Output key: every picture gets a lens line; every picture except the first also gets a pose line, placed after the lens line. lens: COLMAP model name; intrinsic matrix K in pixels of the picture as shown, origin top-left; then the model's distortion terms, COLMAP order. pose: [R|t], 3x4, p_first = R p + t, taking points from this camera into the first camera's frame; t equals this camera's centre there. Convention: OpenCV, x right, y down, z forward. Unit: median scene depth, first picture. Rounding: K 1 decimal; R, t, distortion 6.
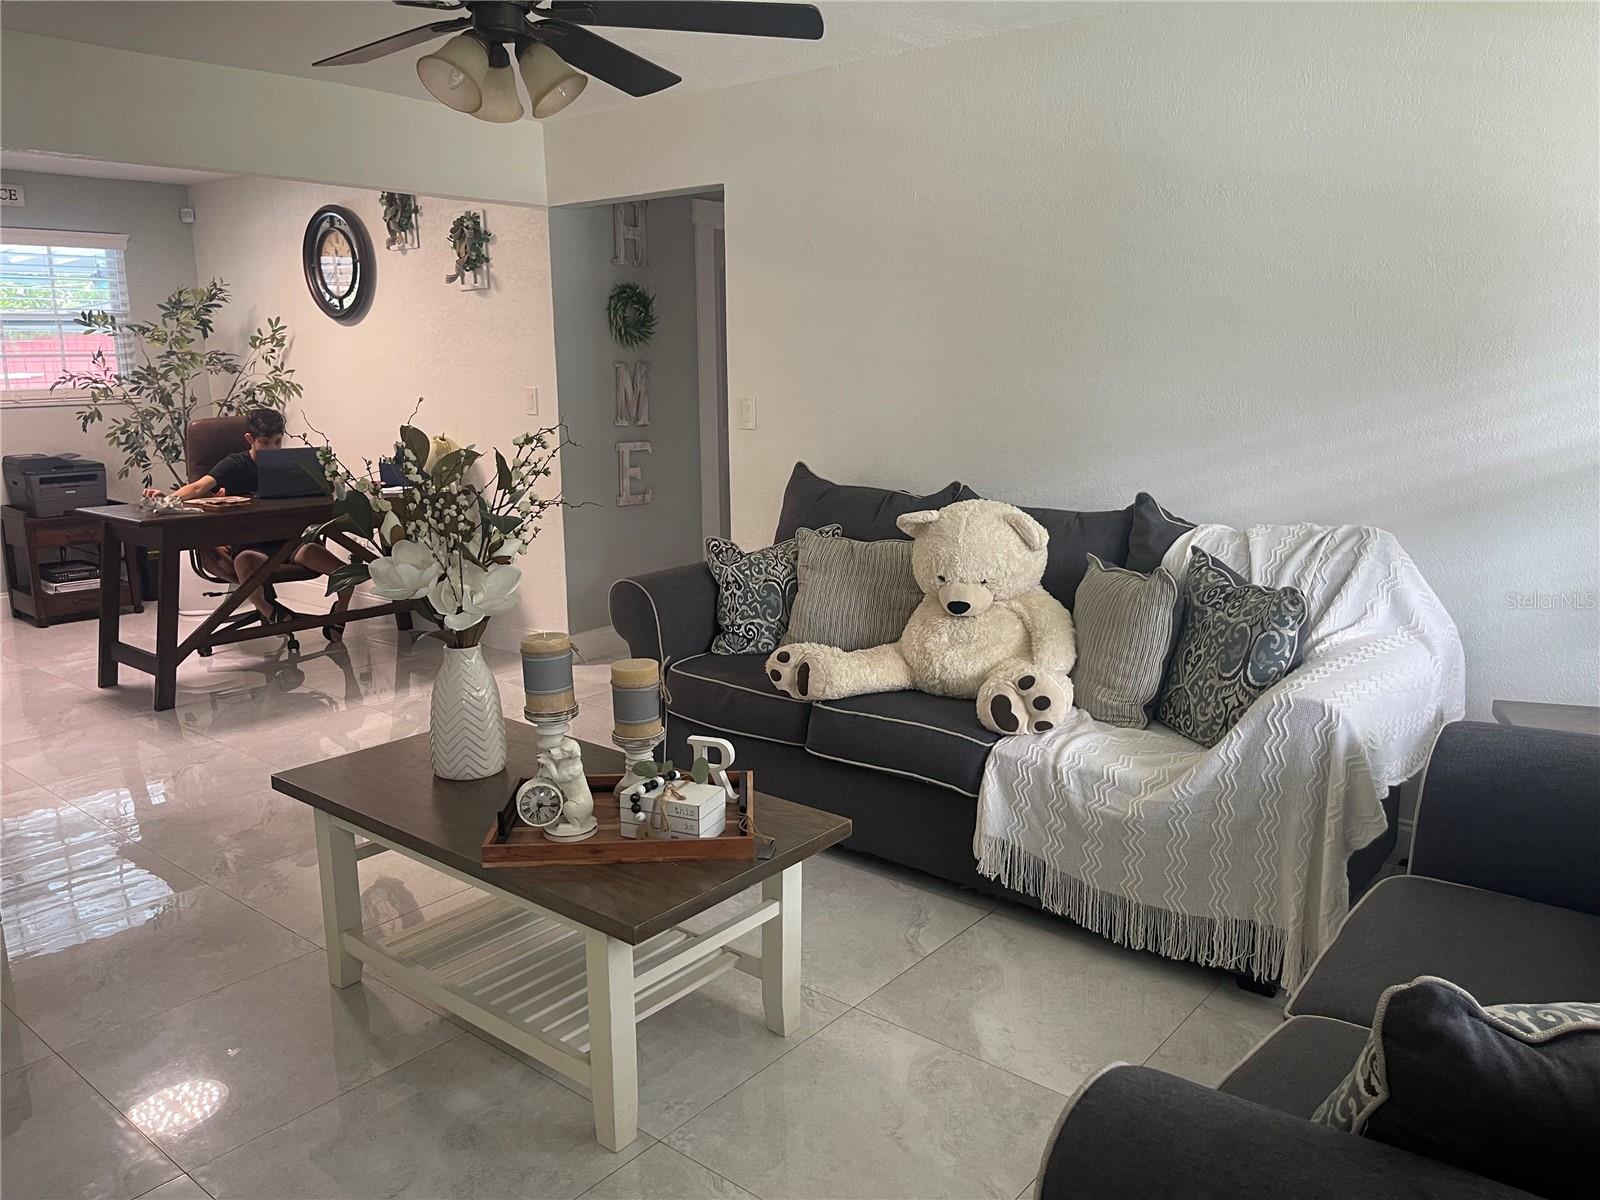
lens RADIAL K [[1210.2, 0, 800.0], [0, 1210.2, 600.0], [0, 0, 1]] dist [0.078219, -0.101312]
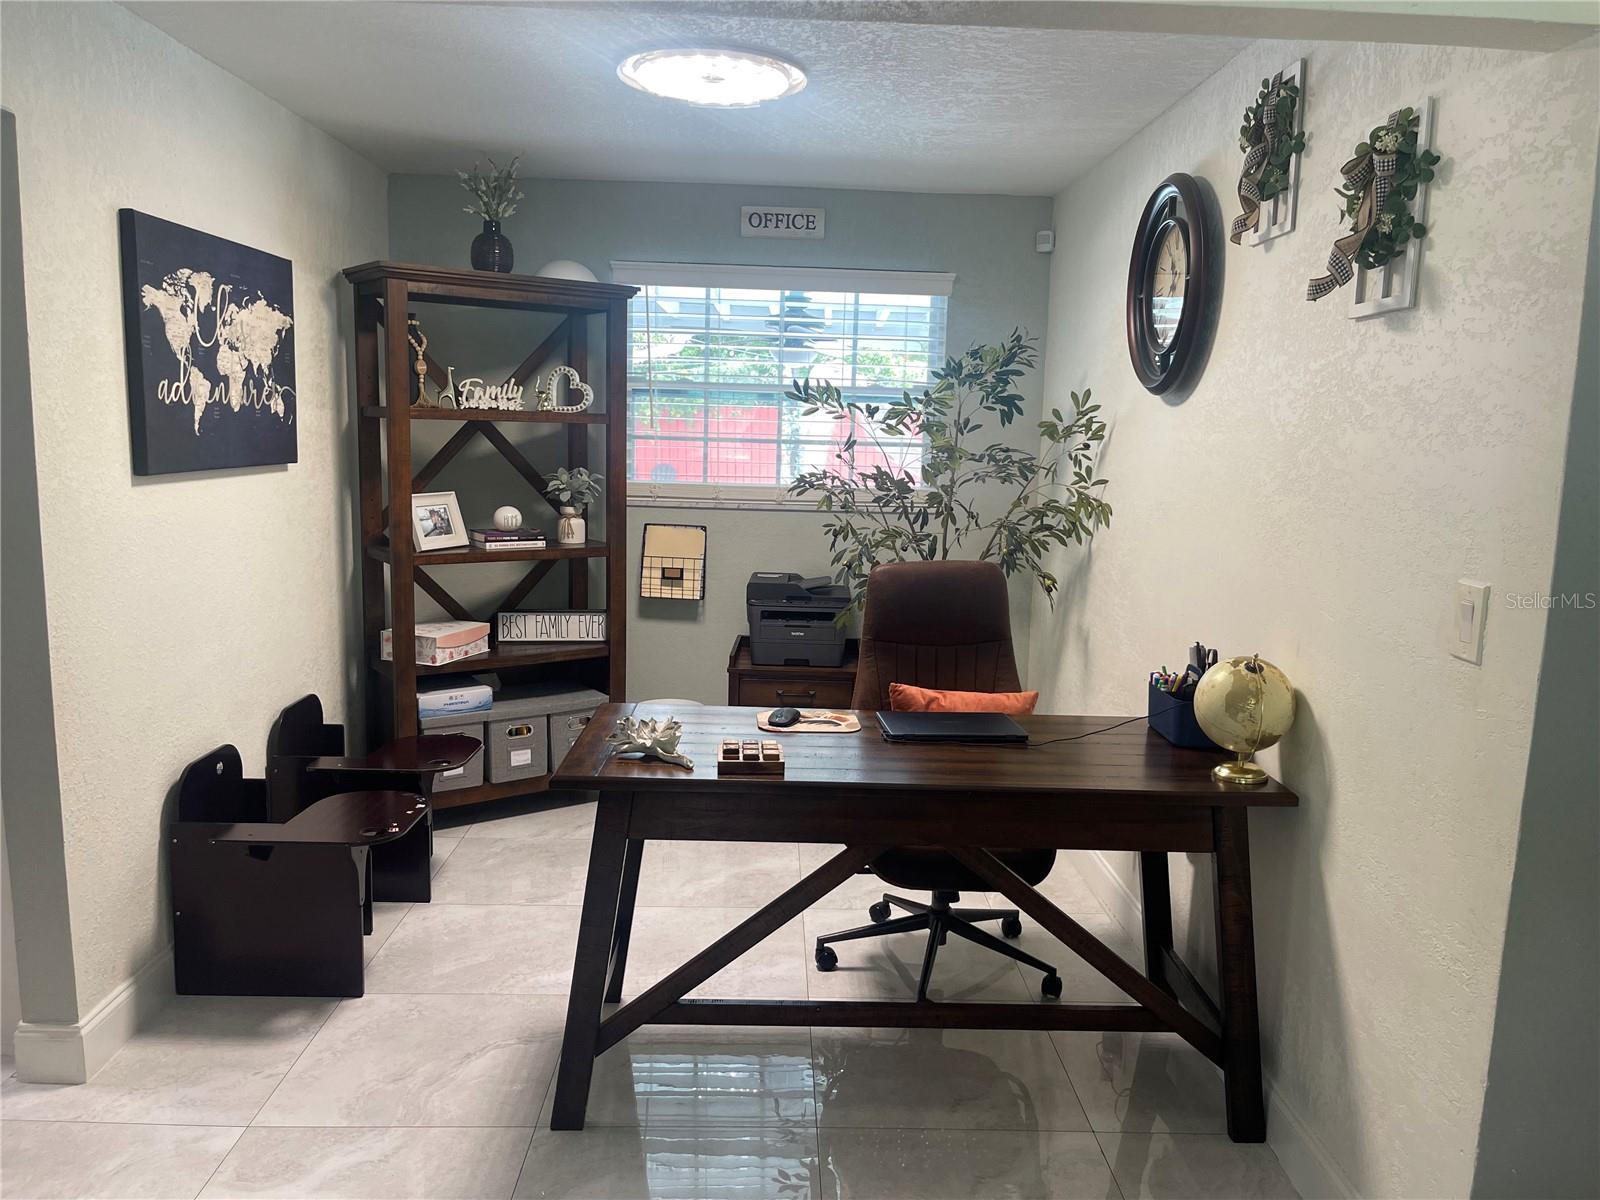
lens RADIAL K [[1210.2, 0, 800.0], [0, 1210.2, 600.0], [0, 0, 1]] dist [0.078219, -0.101312]
pose [[0.652412, 0.132584, -0.746177, -0.079303], [-0.179497, 0.983597, 0.017829, -0.129986], [0.736301, 0.122305, 0.665509, 0.577370]]
